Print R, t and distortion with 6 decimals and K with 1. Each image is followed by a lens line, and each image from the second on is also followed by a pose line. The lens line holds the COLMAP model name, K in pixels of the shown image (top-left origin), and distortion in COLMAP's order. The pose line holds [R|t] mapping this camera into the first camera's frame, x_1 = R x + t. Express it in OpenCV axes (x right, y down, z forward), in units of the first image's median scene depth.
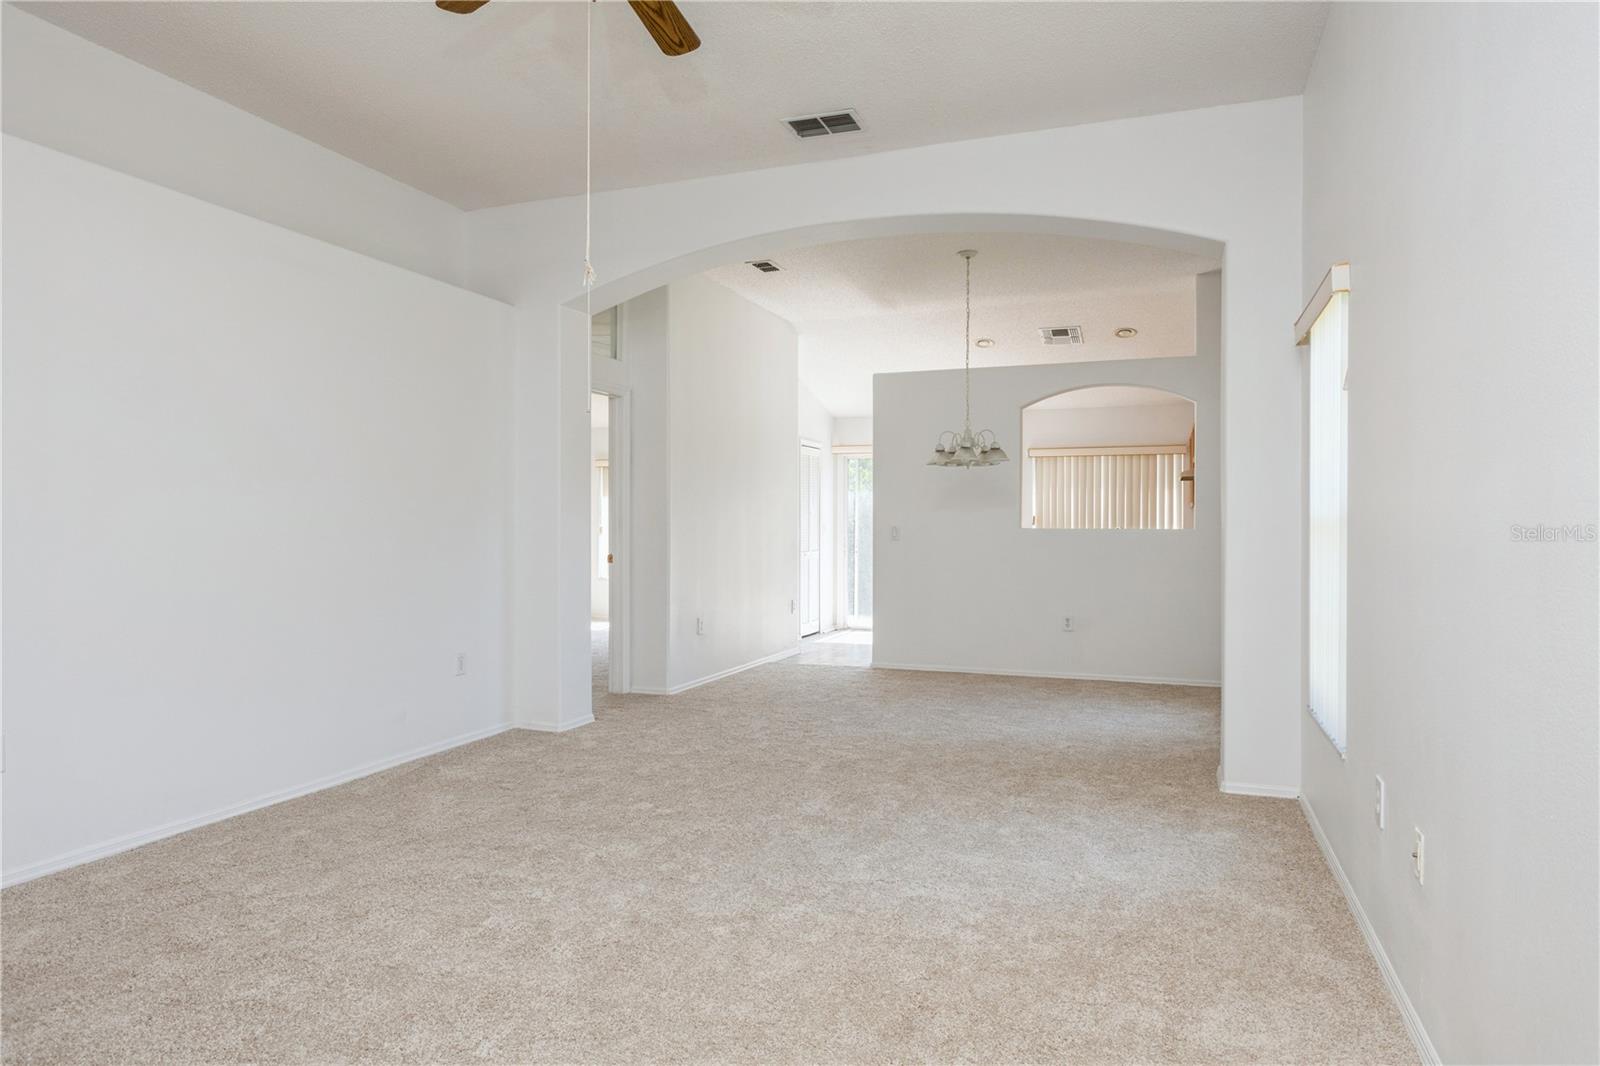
lens RADIAL K [[982.4, 0, 810.1], [0, 982.4, 528.4], [0, 0, 1]] dist [0.007109, 0.001409]
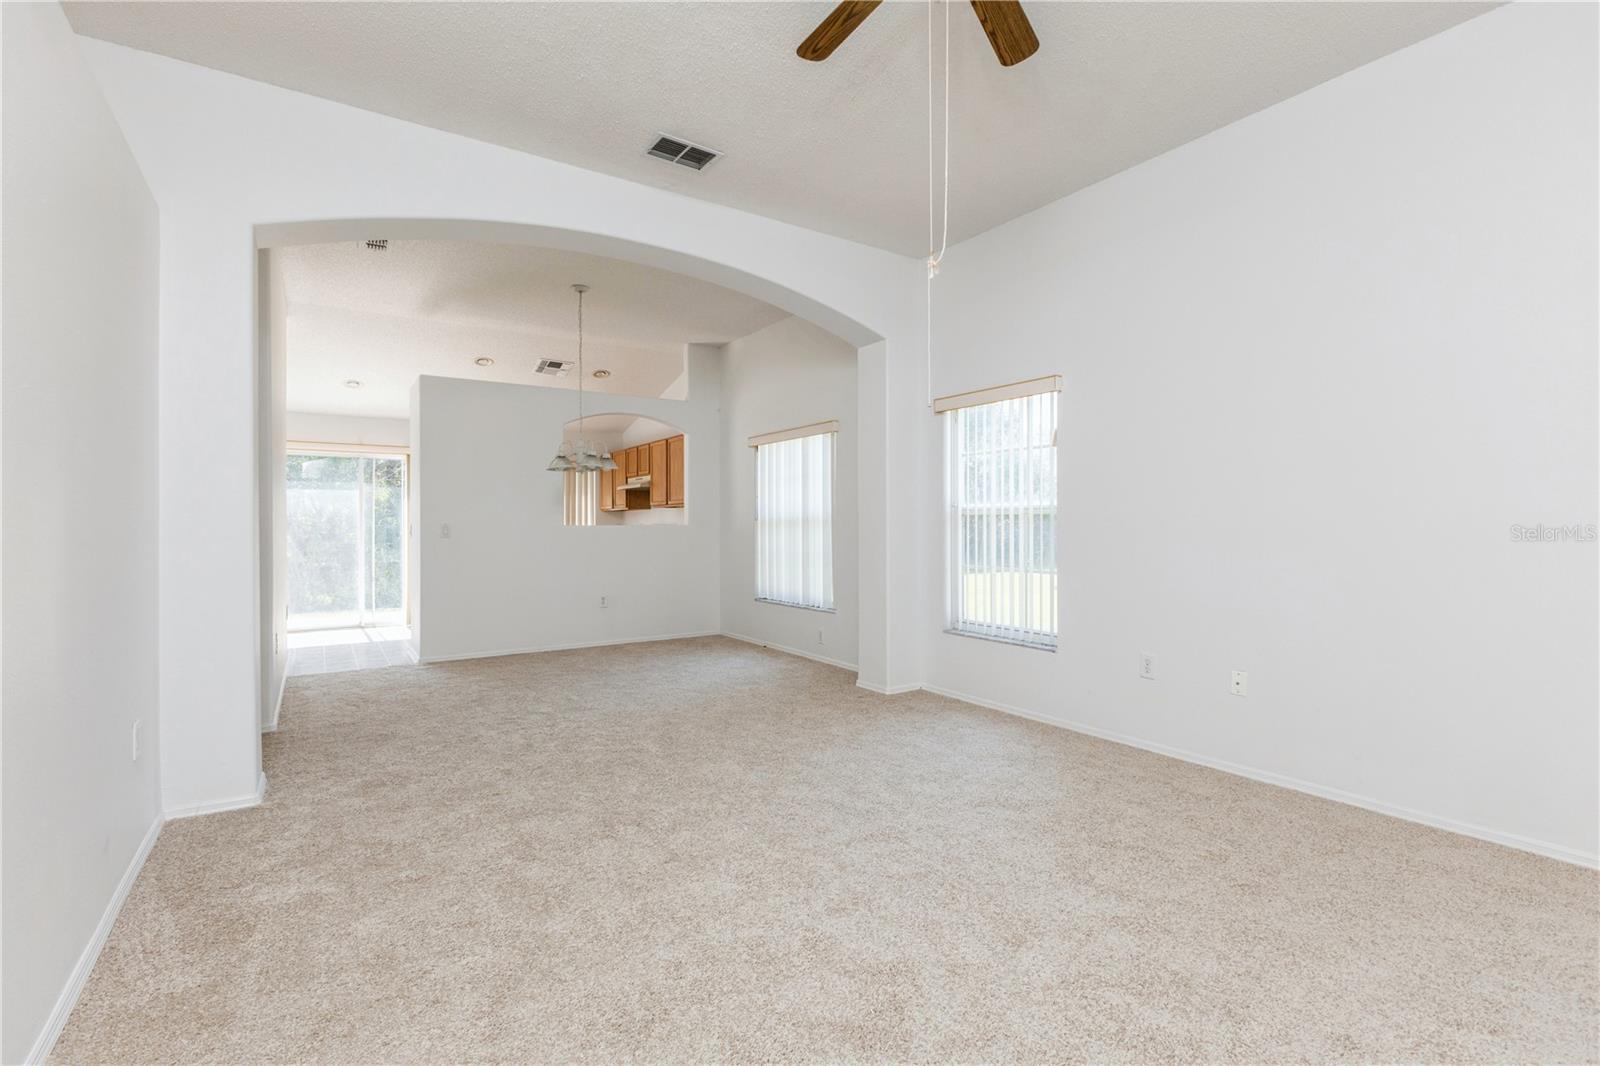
lens RADIAL K [[714.4, 0, 806.3], [0, 714.4, 537.7], [0, 0, 1]] dist [-0.009115, 0.000478]
pose [[0.582396, -0.015729, 0.812753, -0.304574], [-0.002294, 0.999777, 0.020992, -0.004666], [-0.812902, -0.014090, 0.582230, 0.242295]]
